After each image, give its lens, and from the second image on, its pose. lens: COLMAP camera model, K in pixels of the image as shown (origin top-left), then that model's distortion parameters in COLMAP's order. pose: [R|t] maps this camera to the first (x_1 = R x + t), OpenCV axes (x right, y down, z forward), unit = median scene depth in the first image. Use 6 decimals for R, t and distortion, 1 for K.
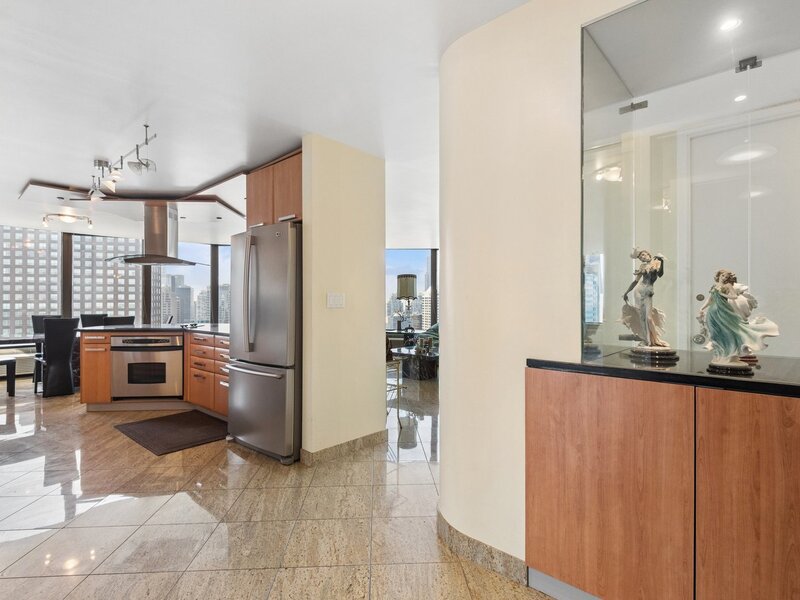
lens RADIAL K [[408.0, 0, 400.0], [0, 408.0, 300.0], [0, 0, 1]] dist [0.004366, -0.007812]
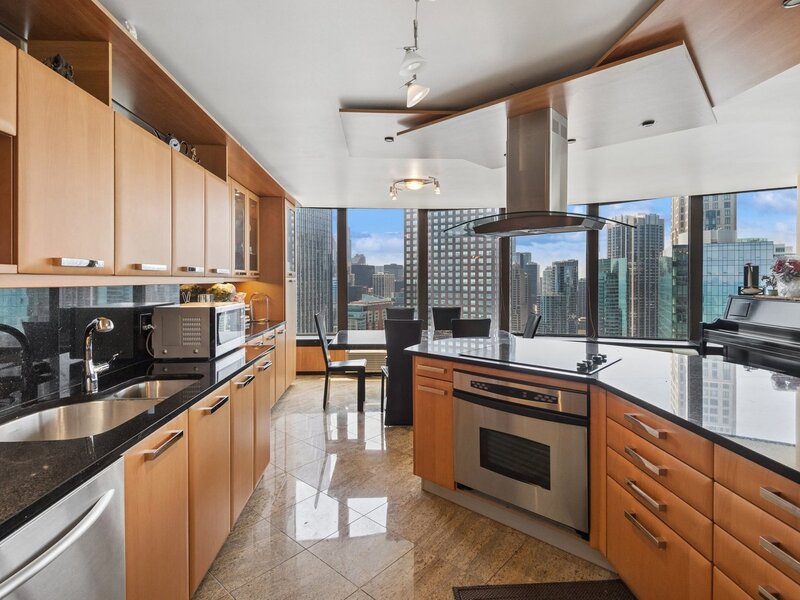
lens RADIAL K [[412.2, 0, 397.5], [0, 412.2, 284.6], [0, 0, 1]] dist [0.003743, -0.000041]
pose [[0.696827, 0.007842, -0.717197, -0.353967], [0.007542, 0.999805, 0.018260, -0.035480], [0.717200, -0.018133, 0.696632, 0.546015]]
